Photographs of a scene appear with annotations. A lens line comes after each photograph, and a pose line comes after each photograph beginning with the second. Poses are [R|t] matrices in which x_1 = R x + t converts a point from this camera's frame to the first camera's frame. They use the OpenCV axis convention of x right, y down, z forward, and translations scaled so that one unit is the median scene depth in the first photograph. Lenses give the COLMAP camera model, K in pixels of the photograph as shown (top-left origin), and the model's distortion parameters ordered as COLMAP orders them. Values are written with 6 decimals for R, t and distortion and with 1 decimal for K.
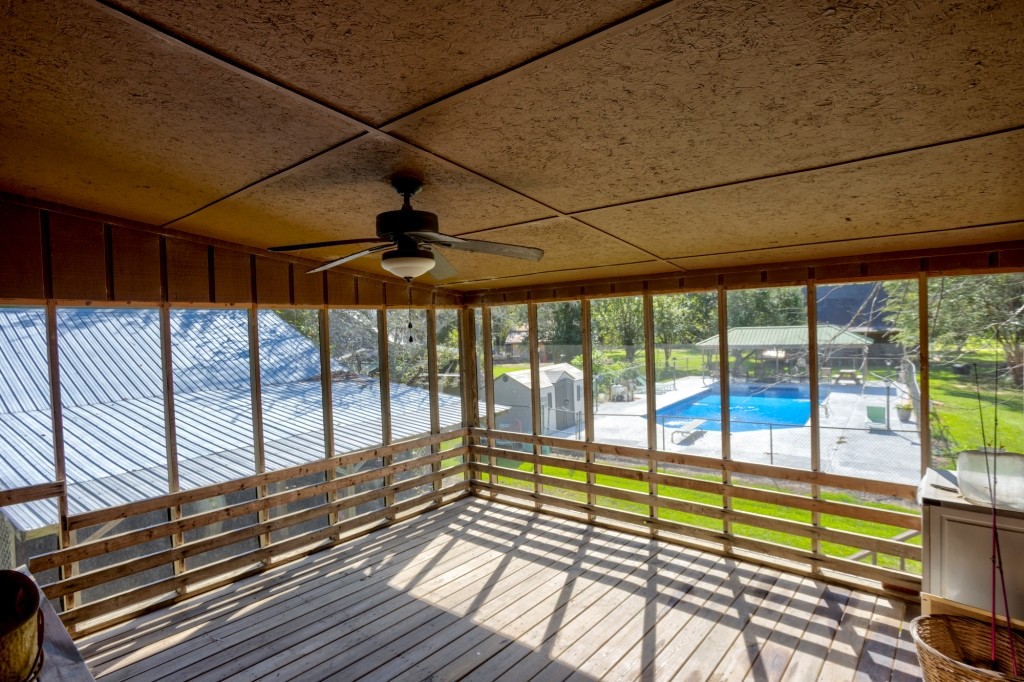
lens RADIAL K [[535.8, 0, 510.7], [0, 535.8, 342.5], [0, 0, 1]] dist [-0.017491, 0.000778]
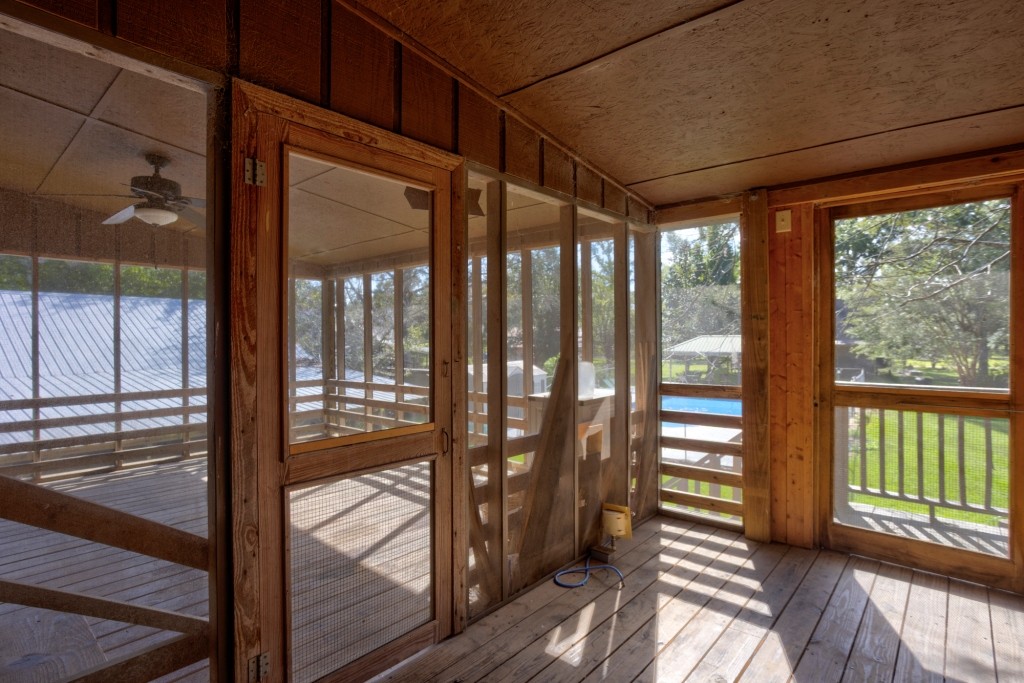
lens RADIAL K [[516.3, 0, 509.8], [0, 516.3, 337.5], [0, 0, 1]] dist [-0.029361, -0.000379]
pose [[0.999602, 0.026542, -0.009525, 0.526990], [-0.026767, 0.999345, -0.024356, 0.126689], [0.008873, 0.024601, 0.999658, -0.220851]]
